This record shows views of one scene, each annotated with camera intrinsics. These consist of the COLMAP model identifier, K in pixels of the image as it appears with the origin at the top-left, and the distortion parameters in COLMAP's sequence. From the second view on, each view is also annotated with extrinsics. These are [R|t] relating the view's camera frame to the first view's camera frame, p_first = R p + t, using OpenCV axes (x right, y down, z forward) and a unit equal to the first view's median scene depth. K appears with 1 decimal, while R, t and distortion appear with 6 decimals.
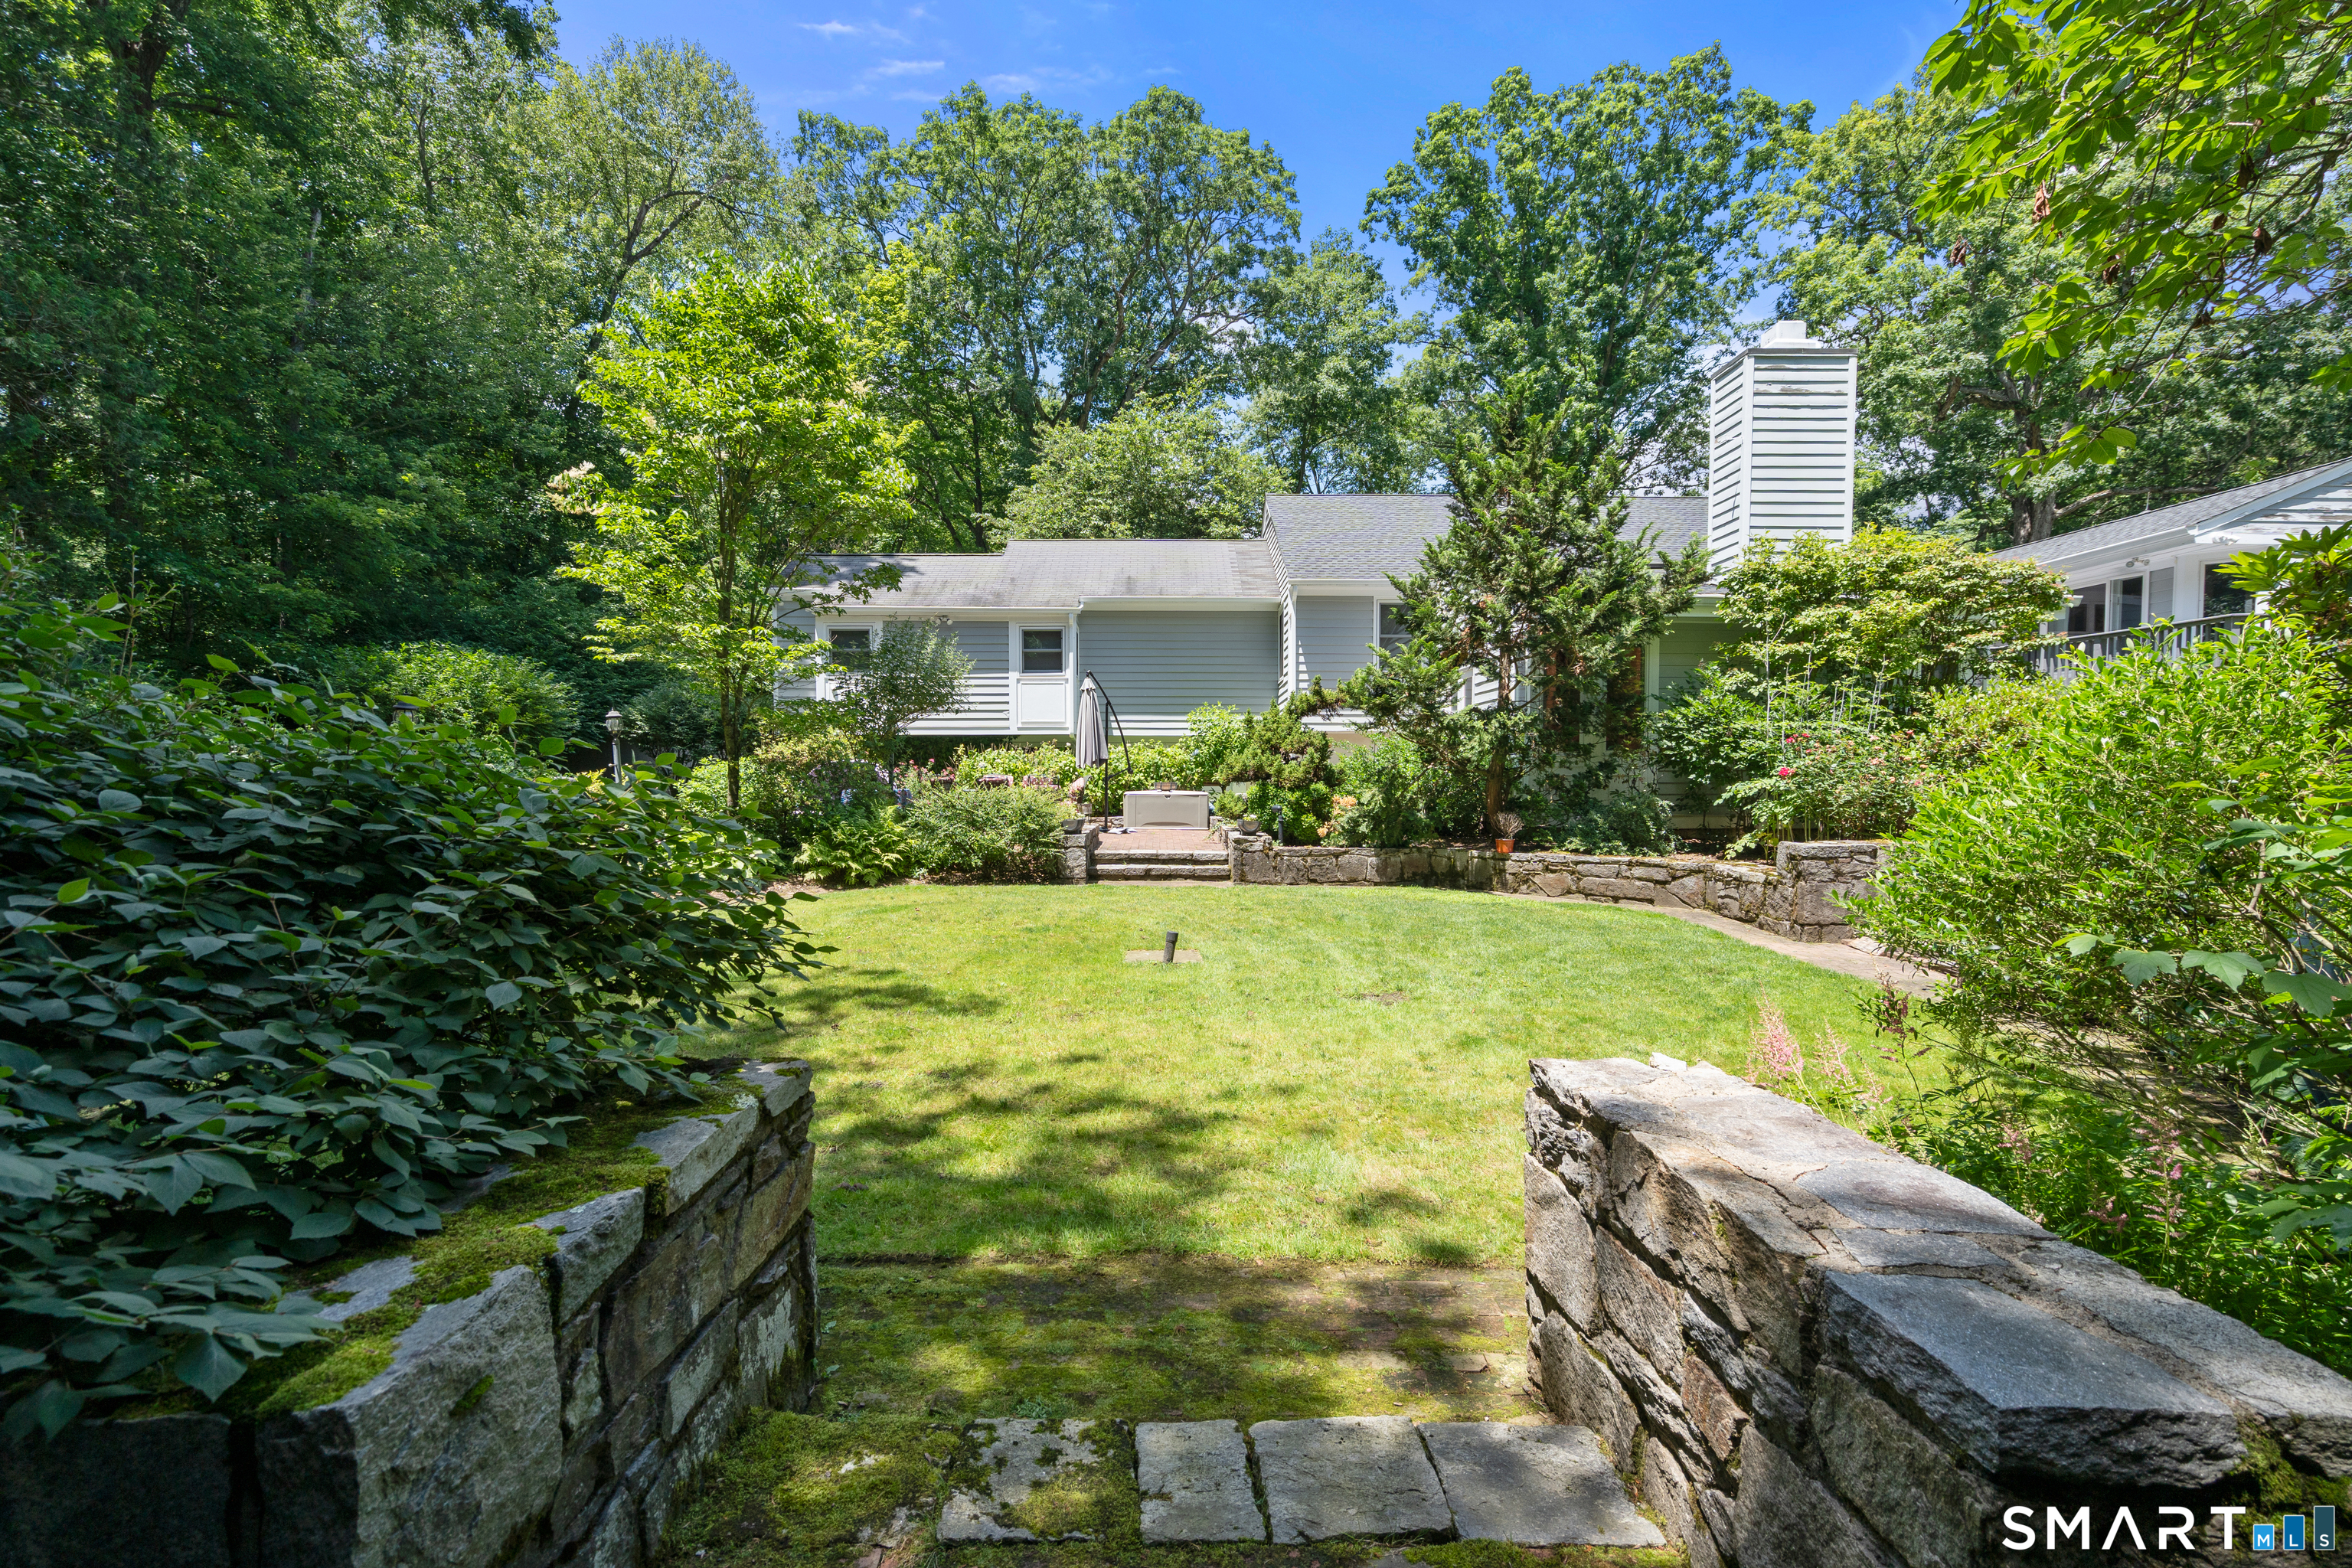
lens RADIAL K [[1112.3, 0, 1176.0], [0, 1112.3, 784.0], [0, 0, 1]] dist [-0.001952, -0.000122]
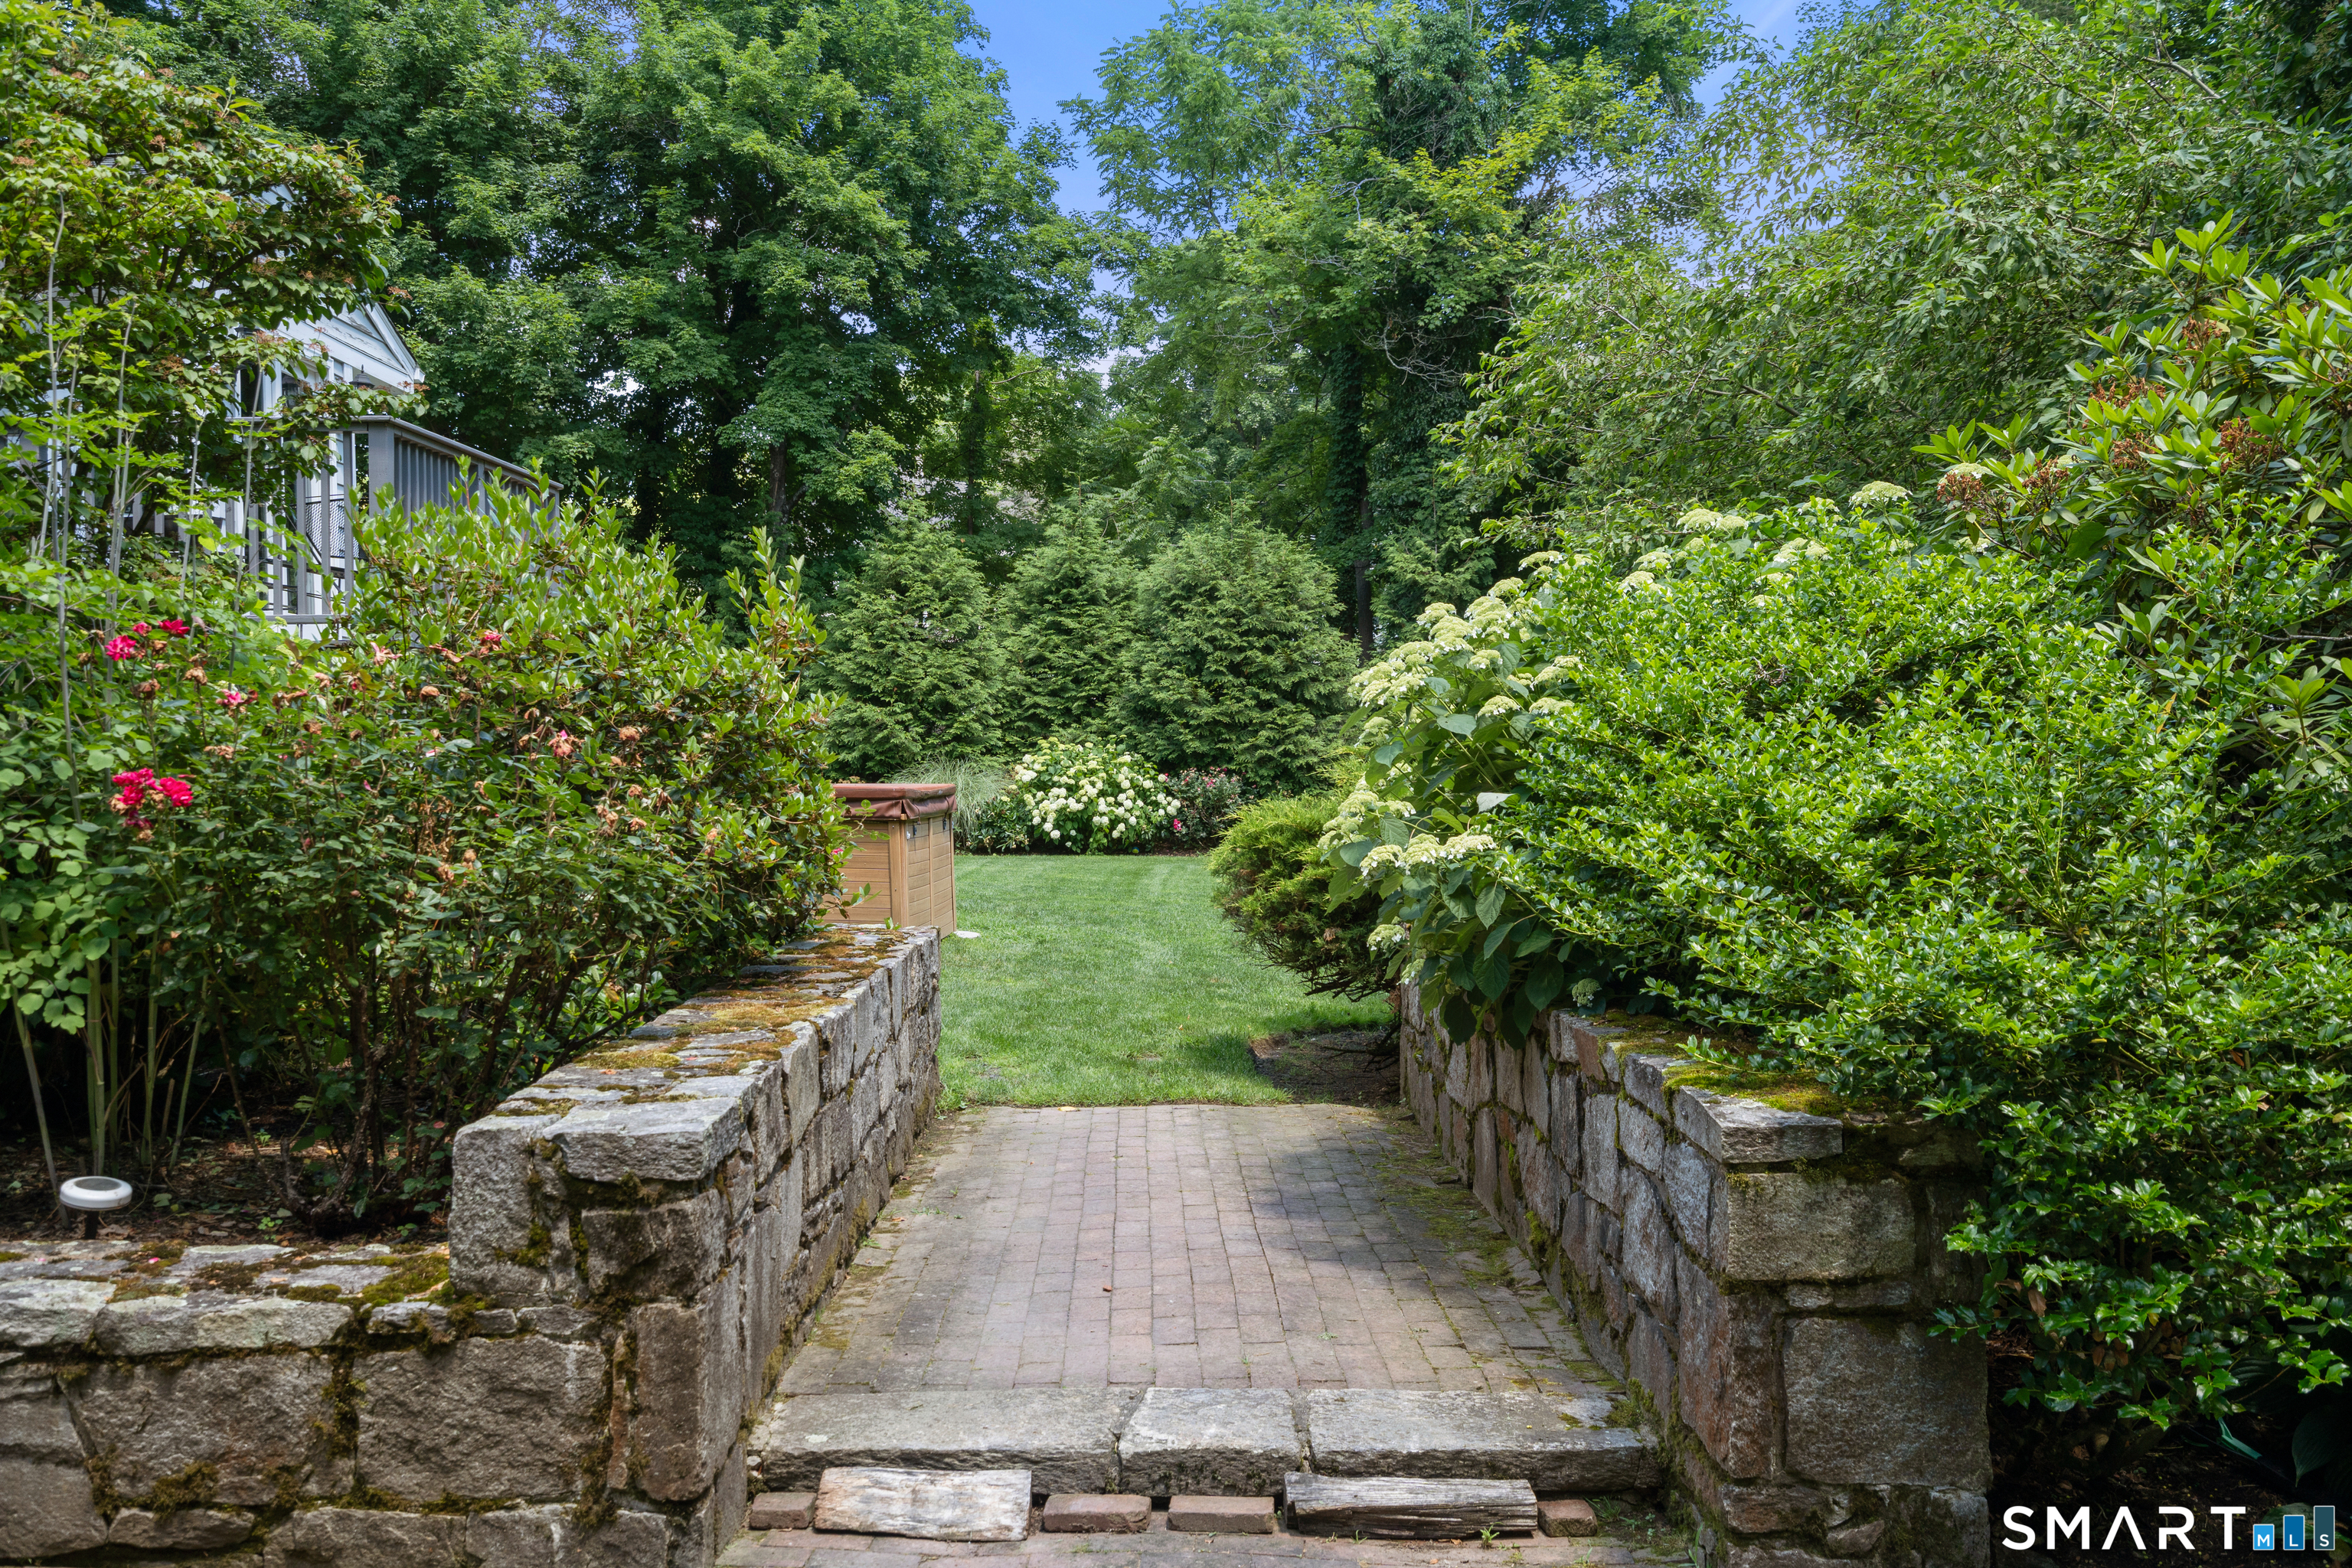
lens RADIAL K [[2189.4, 0, 1176.0], [0, 2189.4, 784.0], [0, 0, 1]] dist [0.005098, 0.002898]
pose [[0.022102, -0.010000, 0.999706, 0.100571], [0.024469, 0.999656, 0.009458, -0.009283], [-0.999456, 0.024252, 0.022339, 0.620291]]
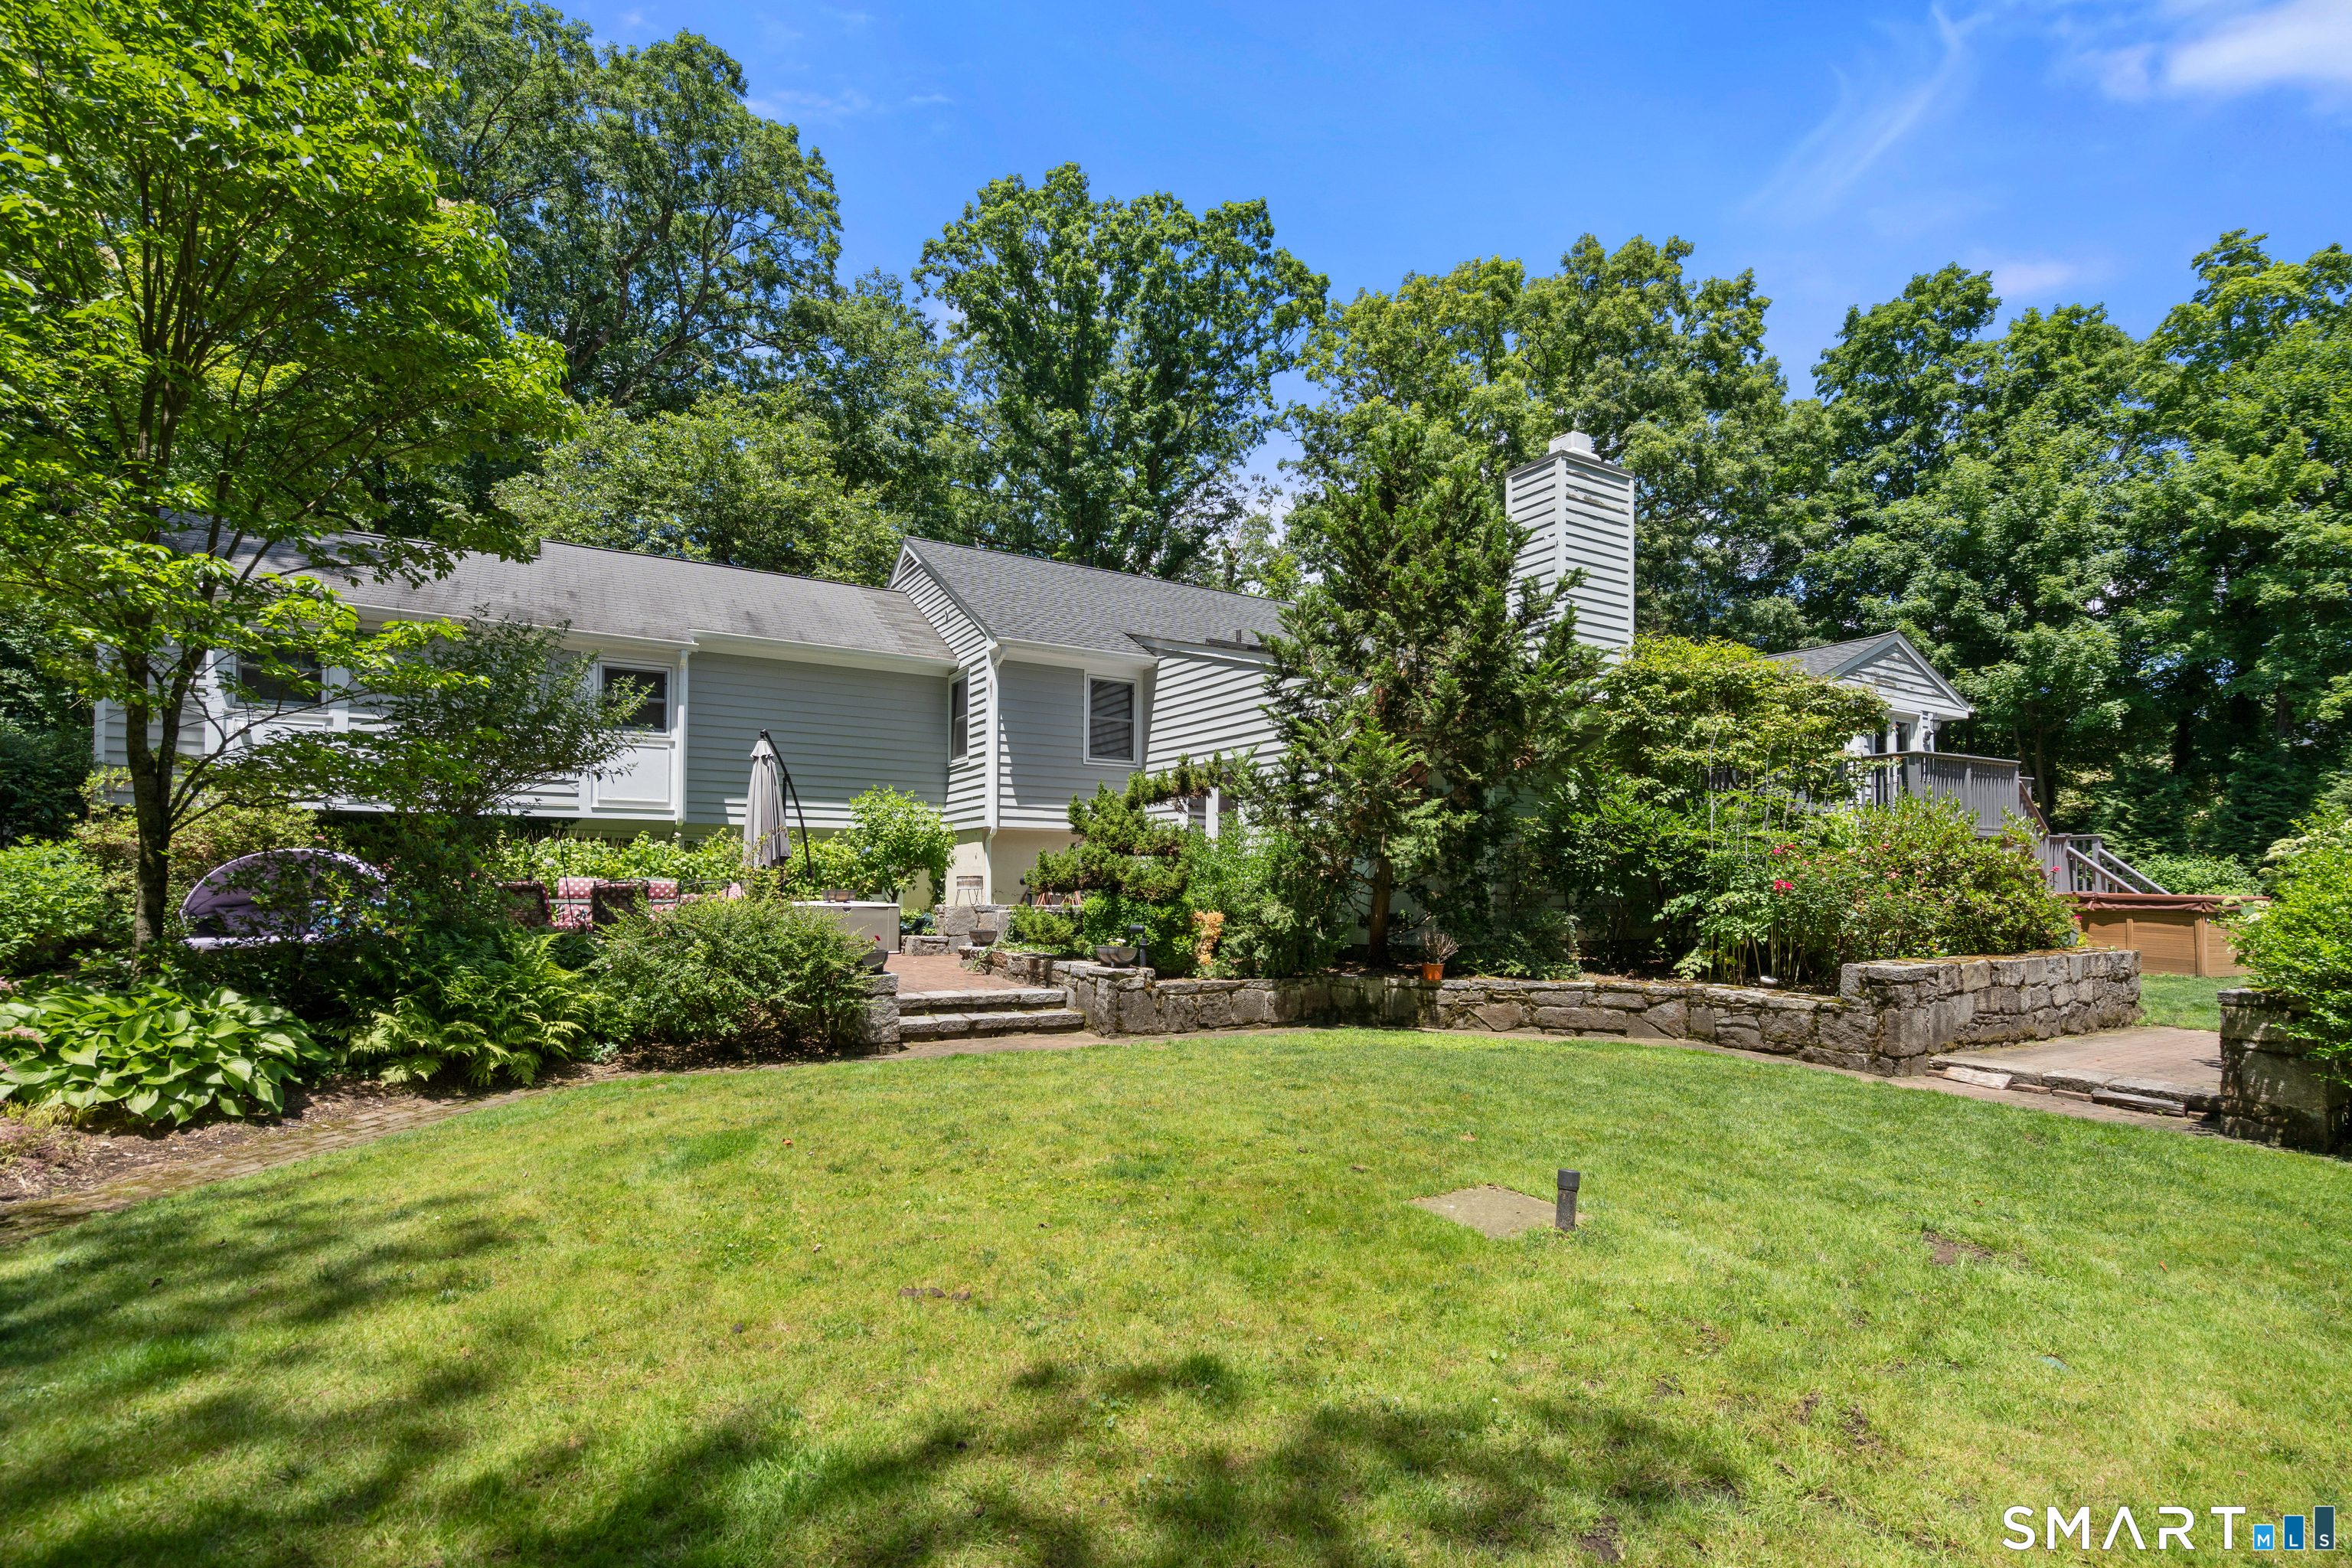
lens RADIAL K [[1112.6, 0, 1183.1], [0, 1112.6, 835.2], [0, 0, 1]] dist [-0.004733, 0.000449]
pose [[0.859442, 0.027921, 0.510470, -0.273722], [-0.003810, 0.998830, -0.048218, -0.004896], [-0.511219, 0.039495, 0.858542, 0.360176]]
